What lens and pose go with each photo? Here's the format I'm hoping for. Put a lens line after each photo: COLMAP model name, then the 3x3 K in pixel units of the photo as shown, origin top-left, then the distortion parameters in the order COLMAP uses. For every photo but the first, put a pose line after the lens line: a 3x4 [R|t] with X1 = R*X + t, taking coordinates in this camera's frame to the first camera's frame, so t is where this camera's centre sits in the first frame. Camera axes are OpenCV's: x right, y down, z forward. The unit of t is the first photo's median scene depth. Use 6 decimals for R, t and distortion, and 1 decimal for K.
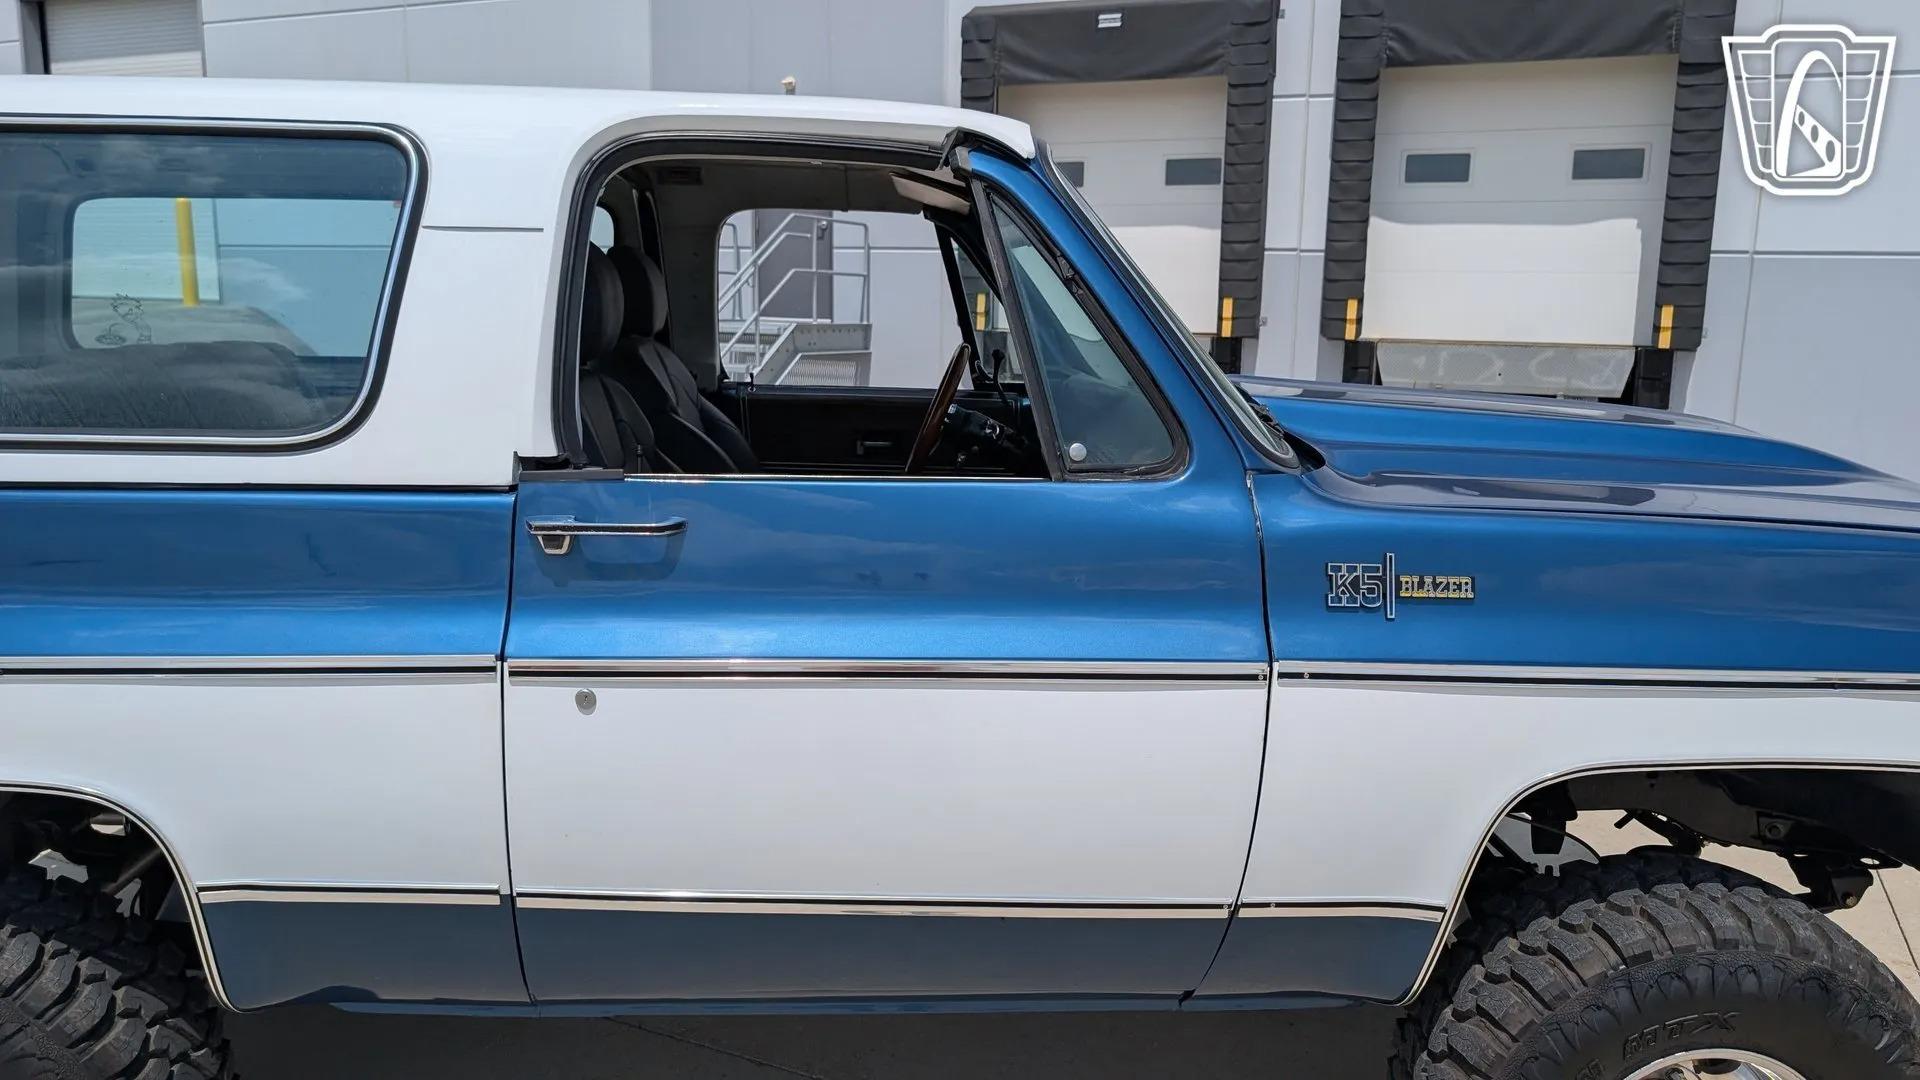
lens RADIAL K [[1451.1, 0, 910.6], [0, 1451.1, 522.7], [0, 0, 1]] dist [0.006653, 0.007693]
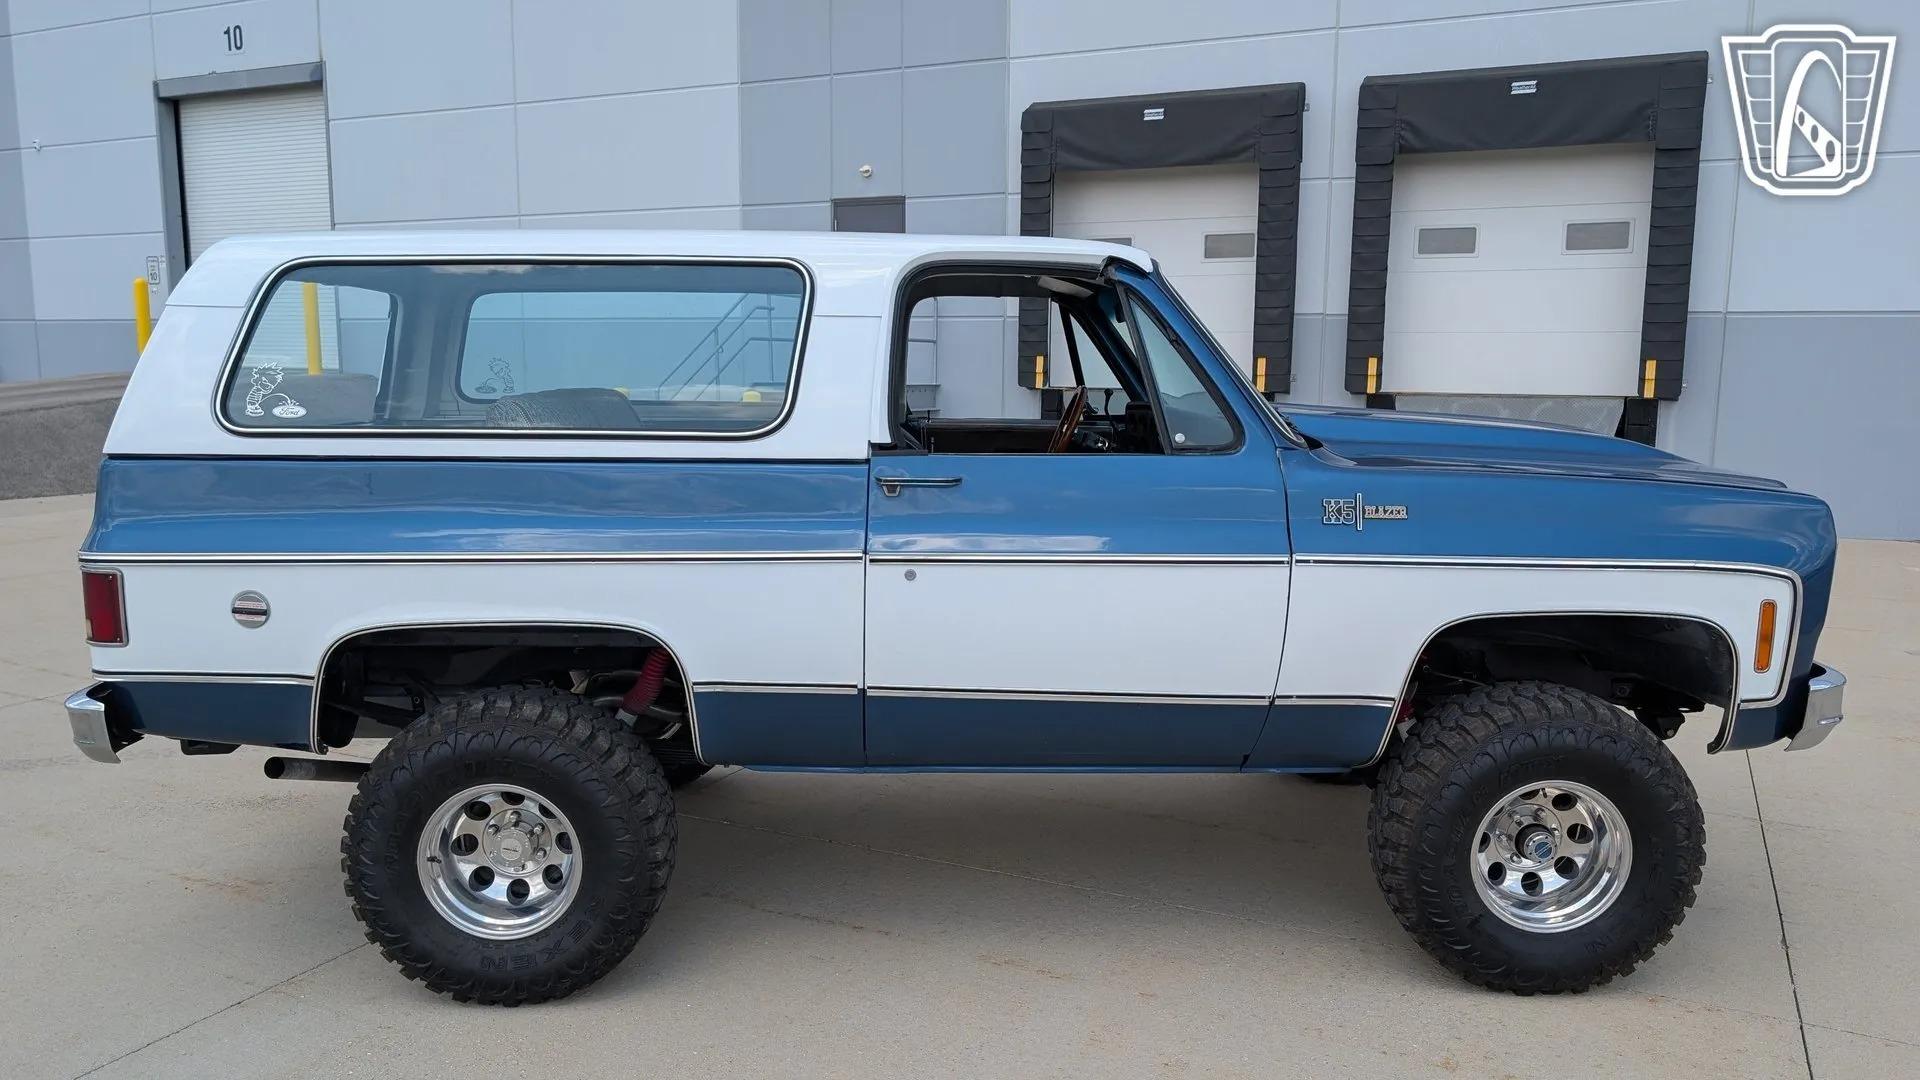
lens RADIAL K [[1409.7, 0, 914.6], [0, 1409.7, 548.1], [0, 0, 1]] dist [0.010998, -0.001479]
pose [[0.999616, -0.006531, -0.026939, -0.026412], [0.005909, 0.999716, -0.023084, 0.019873], [0.027082, 0.022916, 0.999371, -0.117115]]
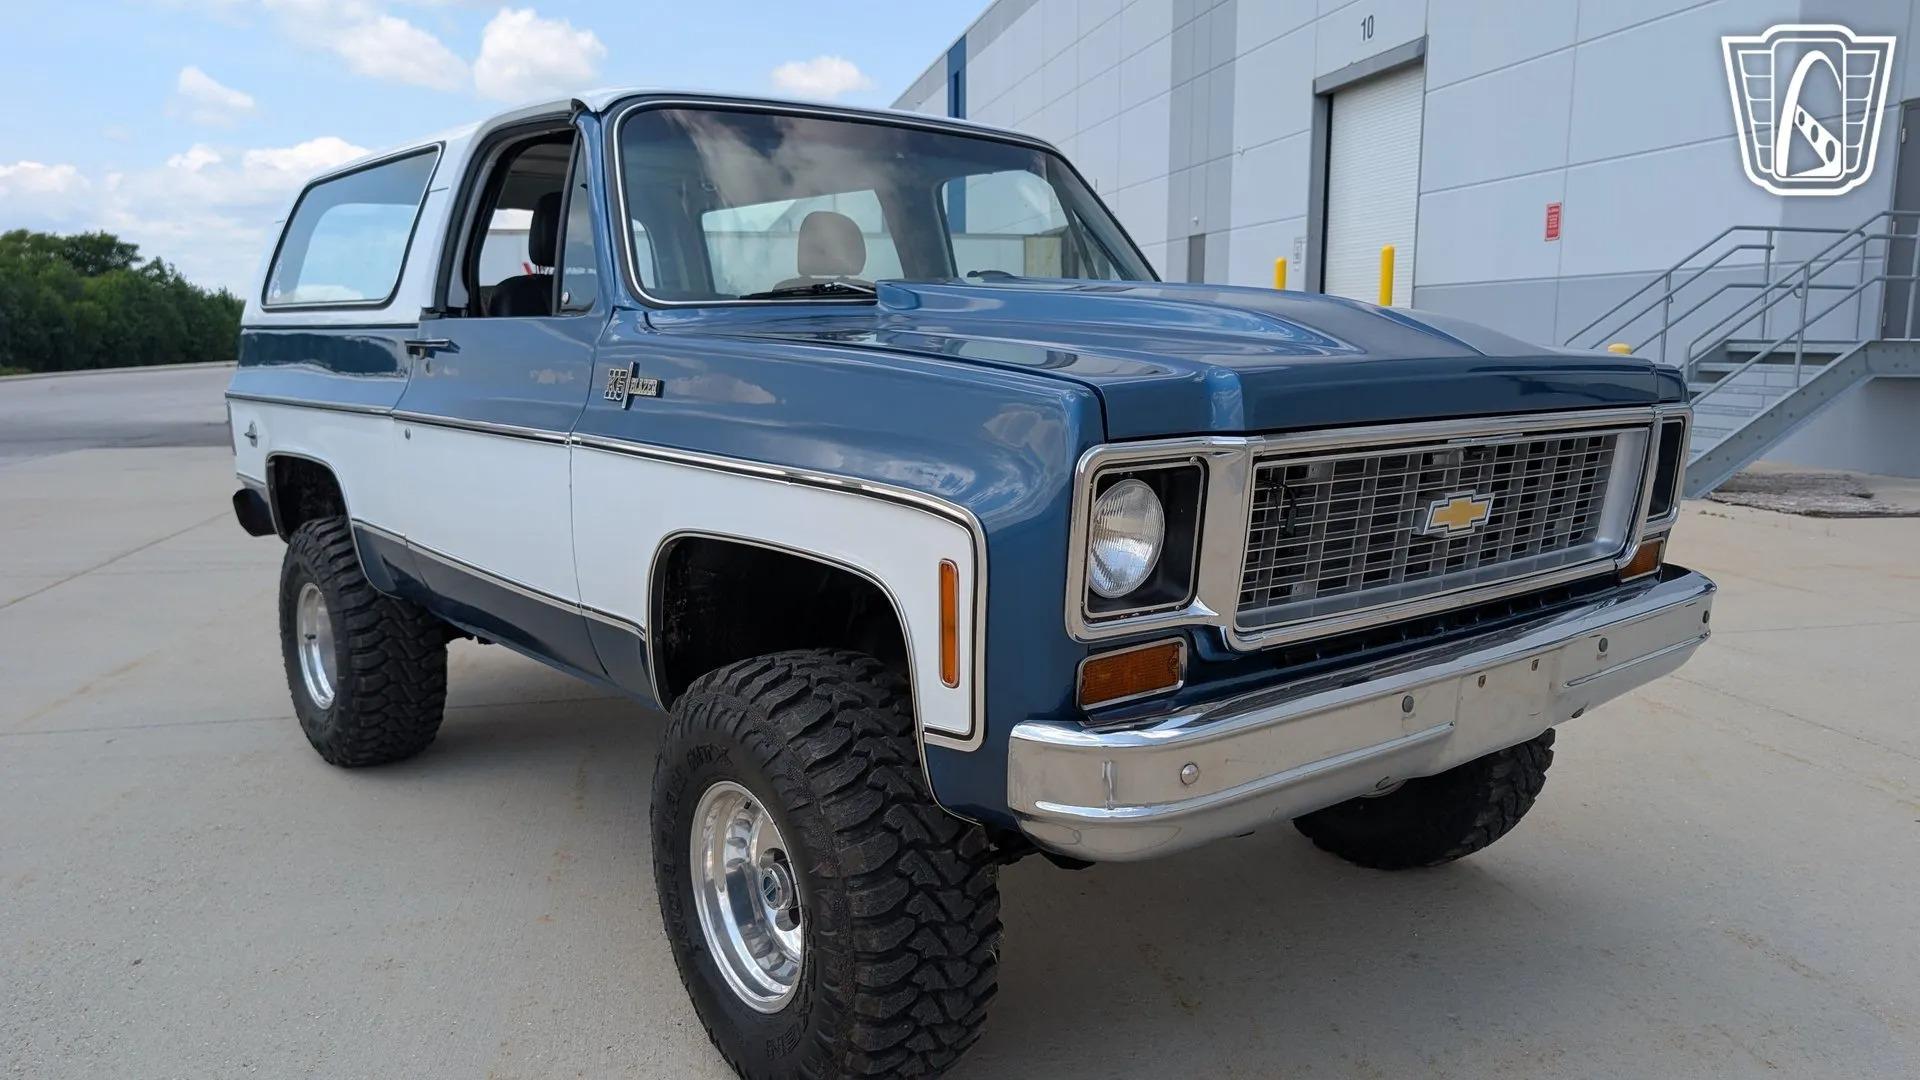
lens RADIAL K [[1375.9, 0, 937.5], [0, 1375.9, 536.8], [0, 0, 1]] dist [0.016718, 0.001297]
pose [[0.601638, 0.100324, -0.792444, 0.251897], [-0.119119, 0.992256, 0.035183, 0.017005], [0.789837, 0.073228, 0.608930, 0.071247]]
